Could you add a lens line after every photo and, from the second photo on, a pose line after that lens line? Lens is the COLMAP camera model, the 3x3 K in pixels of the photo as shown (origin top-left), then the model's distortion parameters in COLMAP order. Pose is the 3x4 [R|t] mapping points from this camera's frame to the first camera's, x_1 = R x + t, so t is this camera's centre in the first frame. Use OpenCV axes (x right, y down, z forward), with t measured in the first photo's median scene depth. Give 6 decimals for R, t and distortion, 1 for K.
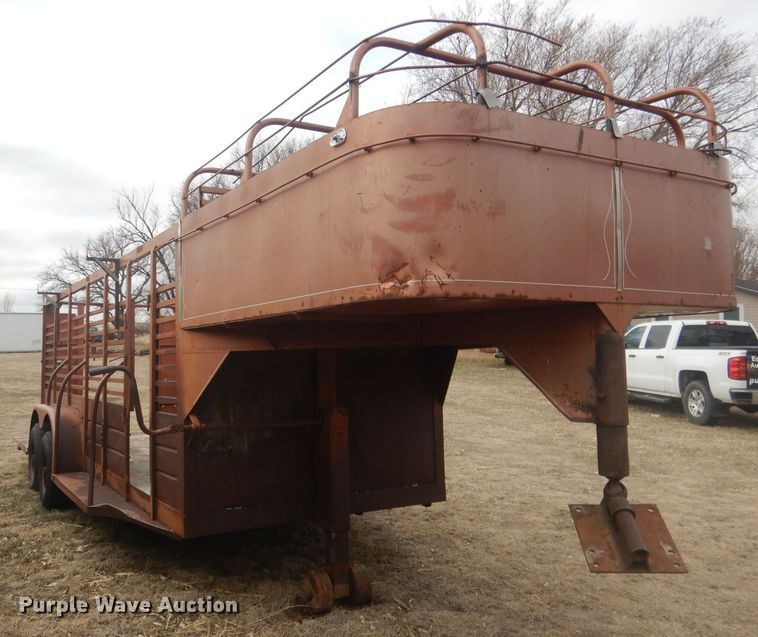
lens RADIAL K [[696.2, 0, 378.4], [0, 696.2, 340.6], [0, 0, 1]] dist [-0.008710, -0.000147]
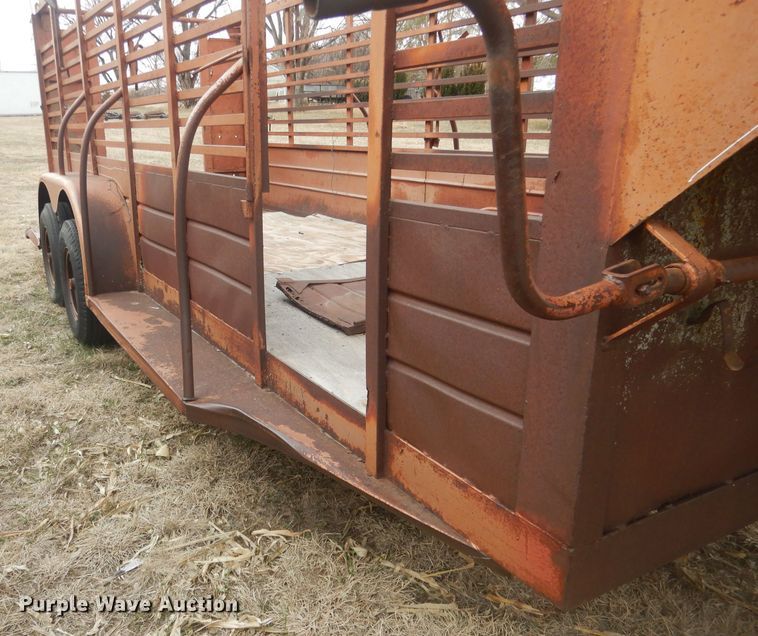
lens RADIAL K [[696.2, 0, 378.4], [0, 696.2, 340.1], [0, 0, 1]] dist [-0.008710, -0.000147]
pose [[0.999811, 0.011202, -0.015911, -0.191964], [-0.005526, 0.947455, 0.319841, 0.035091], [0.018658, -0.319692, 0.947338, 0.392859]]
